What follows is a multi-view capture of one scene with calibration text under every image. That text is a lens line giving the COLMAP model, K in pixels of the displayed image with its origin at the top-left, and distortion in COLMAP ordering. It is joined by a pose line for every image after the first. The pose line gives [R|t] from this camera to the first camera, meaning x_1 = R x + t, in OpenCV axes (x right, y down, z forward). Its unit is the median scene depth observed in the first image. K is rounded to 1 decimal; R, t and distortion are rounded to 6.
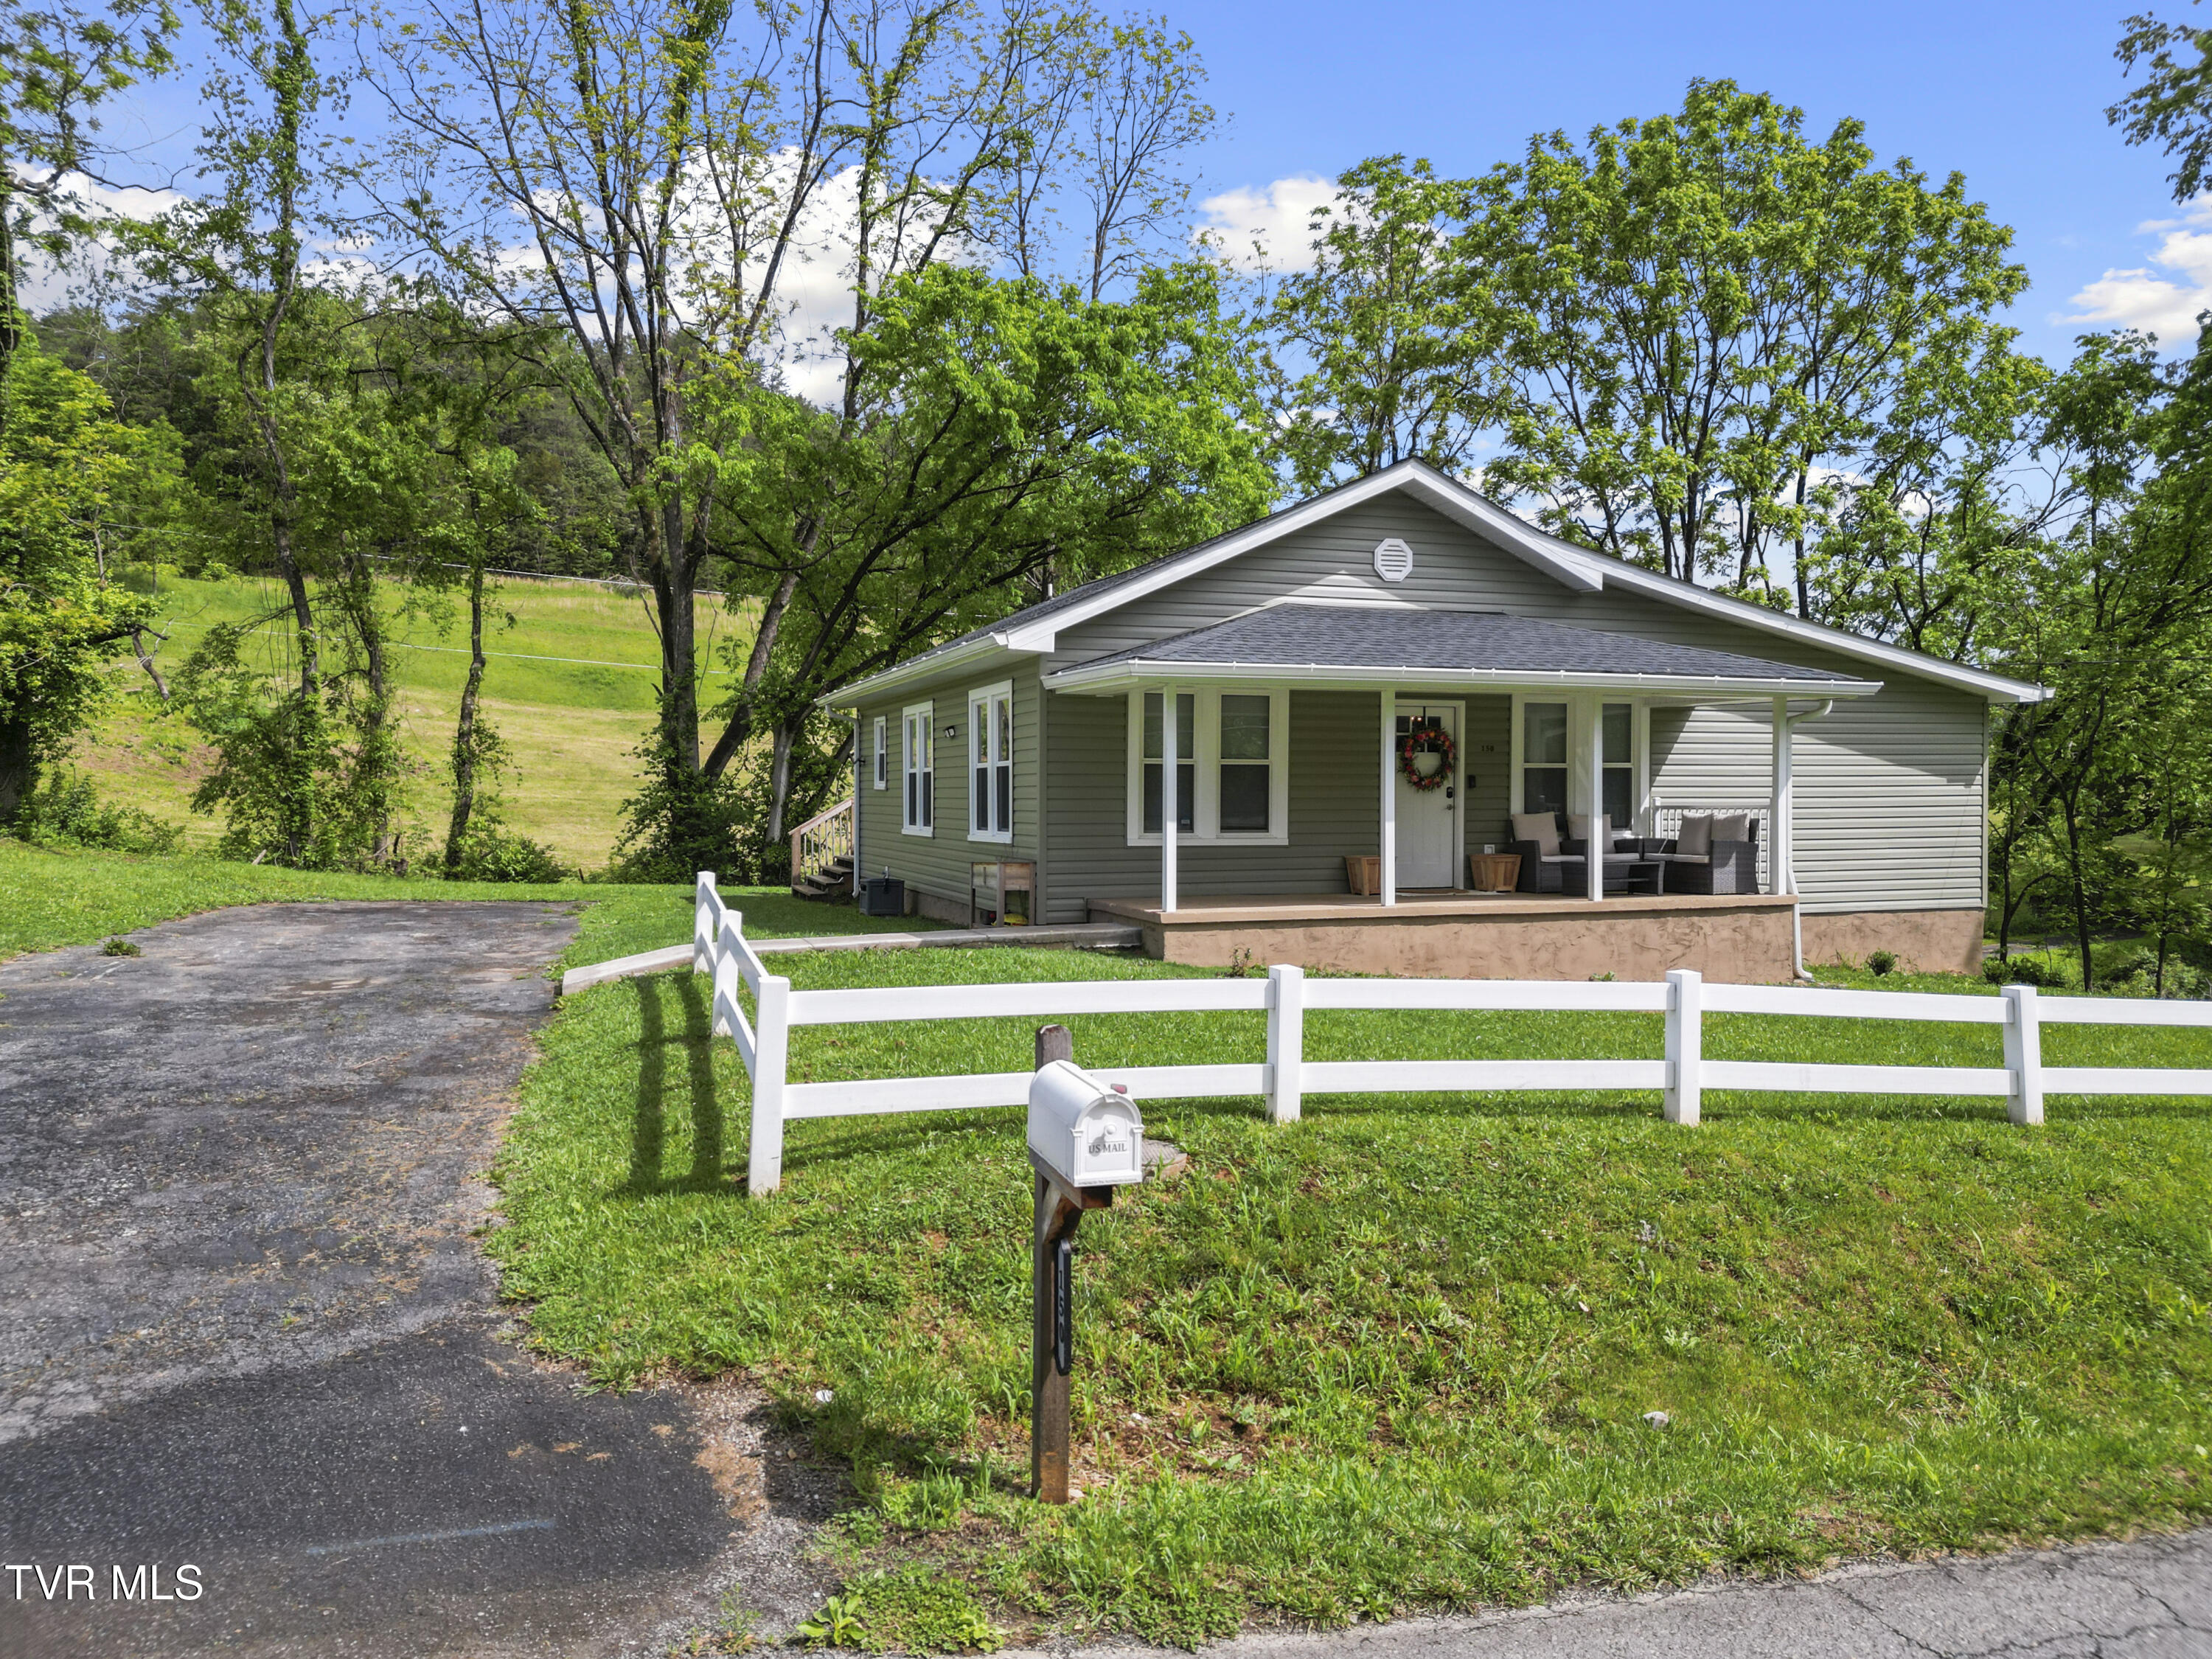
lens RADIAL K [[1537.3, 0, 1079.0], [0, 1537.3, 828.6], [0, 0, 1]] dist [0.093353, -0.087432]
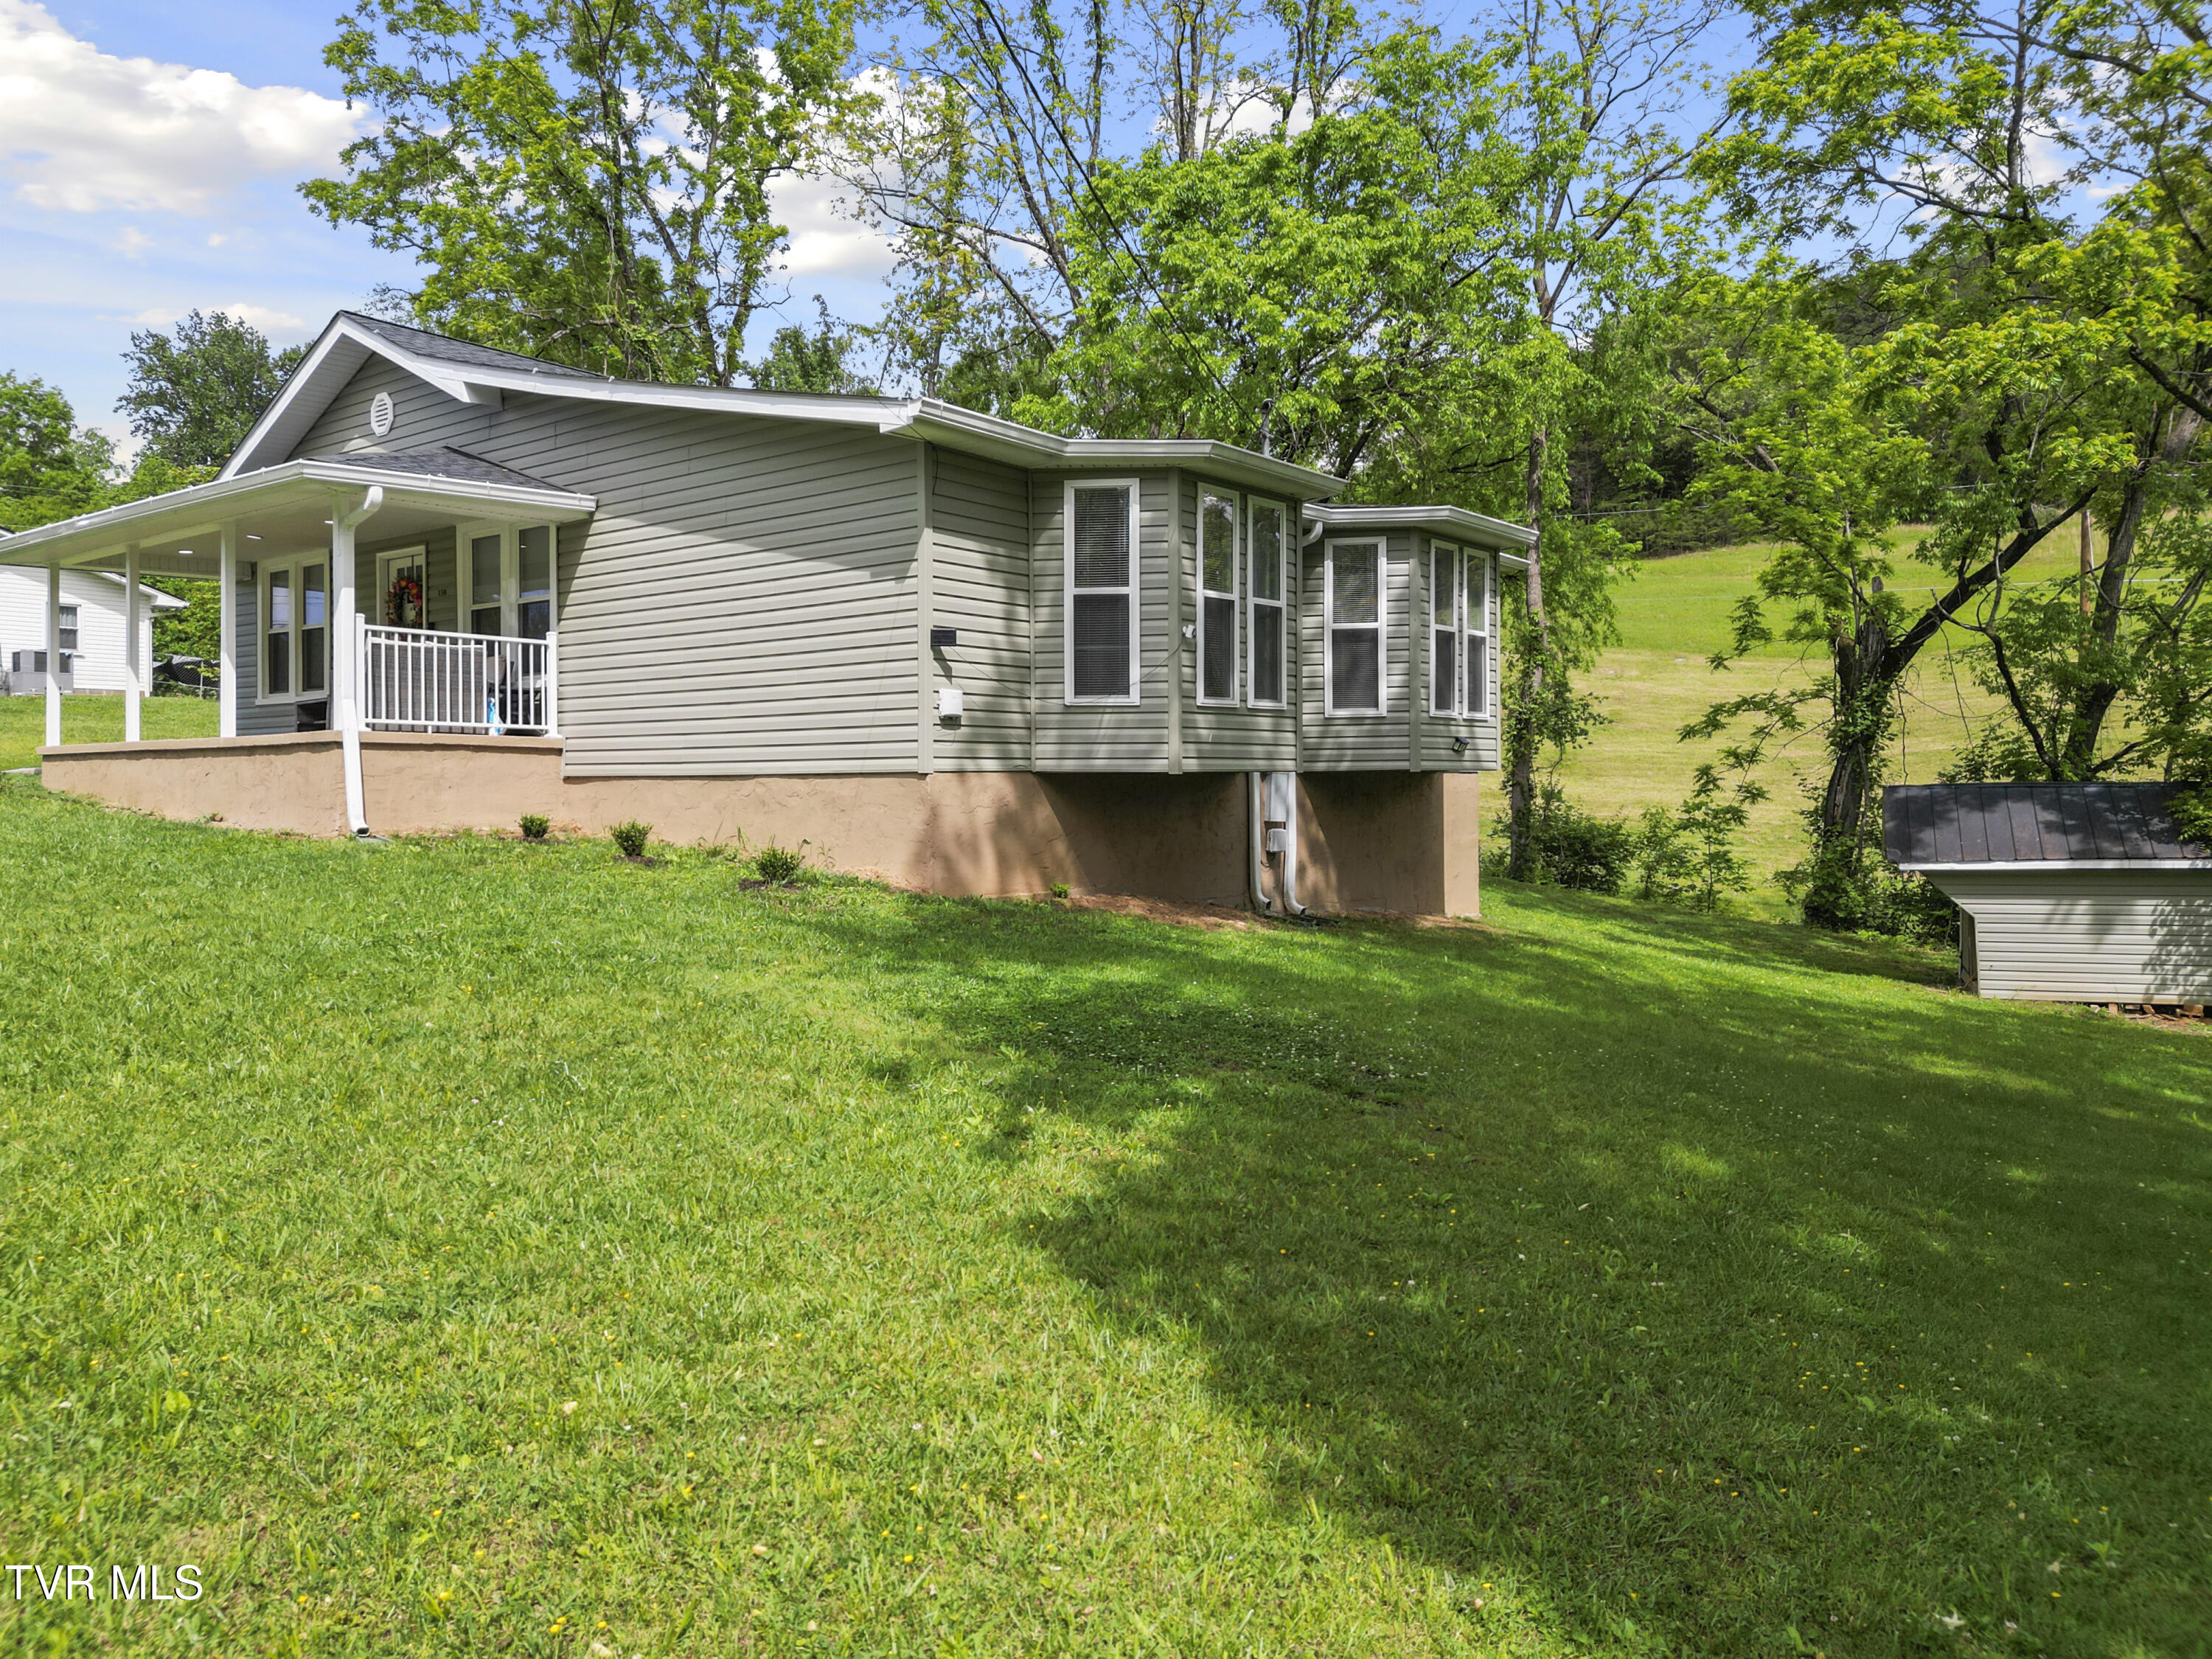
lens RADIAL K [[1537.3, 0, 1079.0], [0, 1537.3, 828.6], [0, 0, 1]] dist [0.093353, -0.087432]
pose [[0.530504, 0.018429, -0.847482, 1.224423], [-0.022386, 0.999720, 0.007726, 0.072272], [0.847387, 0.014873, 0.530768, 0.791235]]
